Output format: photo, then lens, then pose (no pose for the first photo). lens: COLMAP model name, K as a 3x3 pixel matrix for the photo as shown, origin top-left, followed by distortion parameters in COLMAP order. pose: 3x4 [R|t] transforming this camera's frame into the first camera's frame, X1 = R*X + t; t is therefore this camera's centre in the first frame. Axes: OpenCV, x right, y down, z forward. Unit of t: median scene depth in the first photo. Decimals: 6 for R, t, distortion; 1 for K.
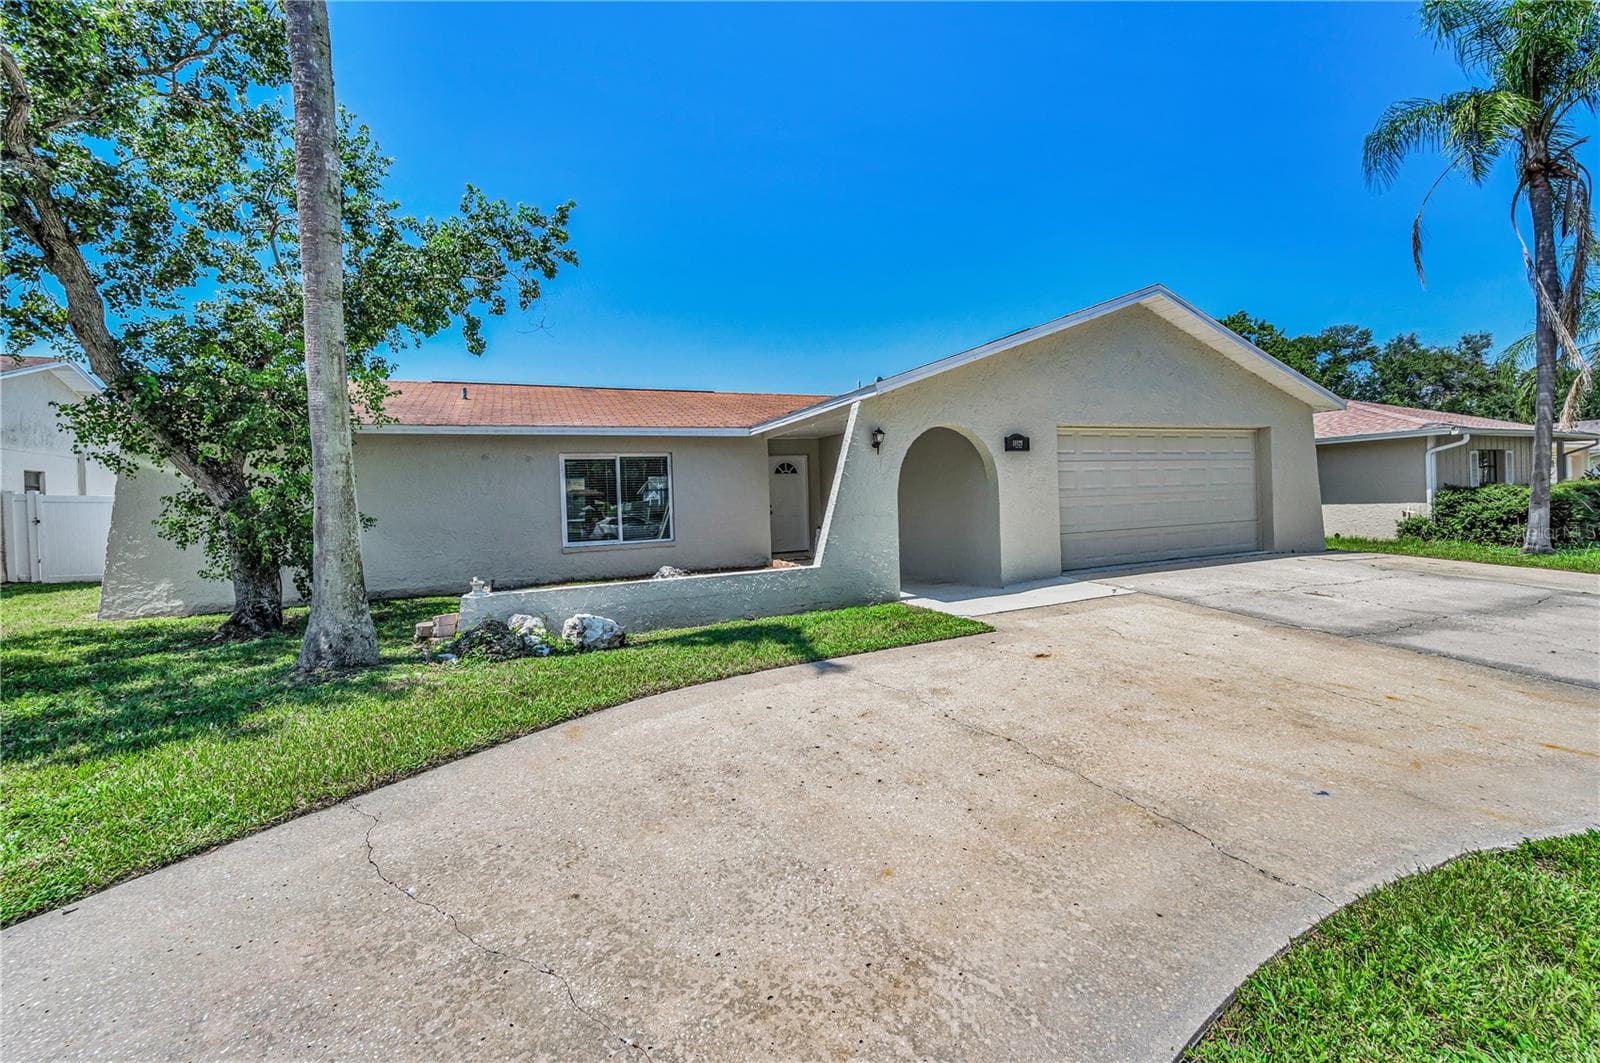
lens RADIAL K [[637.7, 0, 815.3], [0, 637.7, 497.1], [0, 0, 1]] dist [-0.000009, 0.000058]
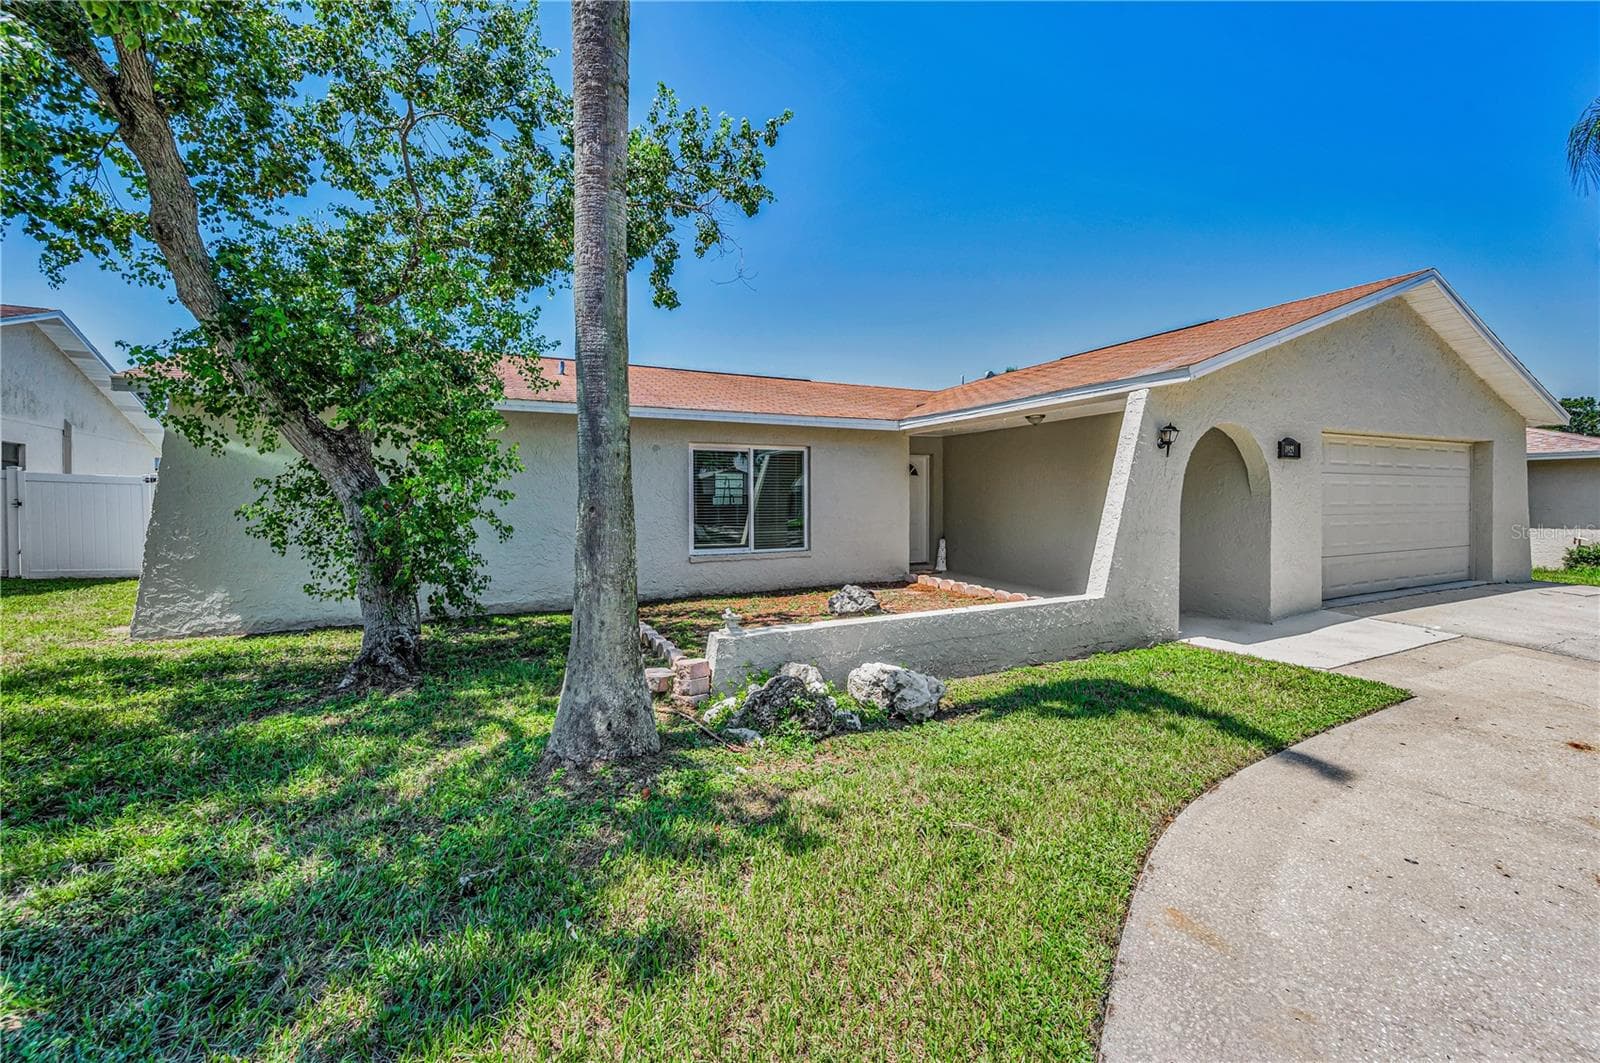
lens RADIAL K [[637.7, 0, 815.3], [0, 637.7, 497.1], [0, 0, 1]] dist [-0.000009, 0.000058]
pose [[0.998681, 0.031436, 0.040595, -0.360726], [-0.031347, 0.999505, -0.002839, -0.000397], [-0.040664, 0.001563, 0.999172, 0.216040]]
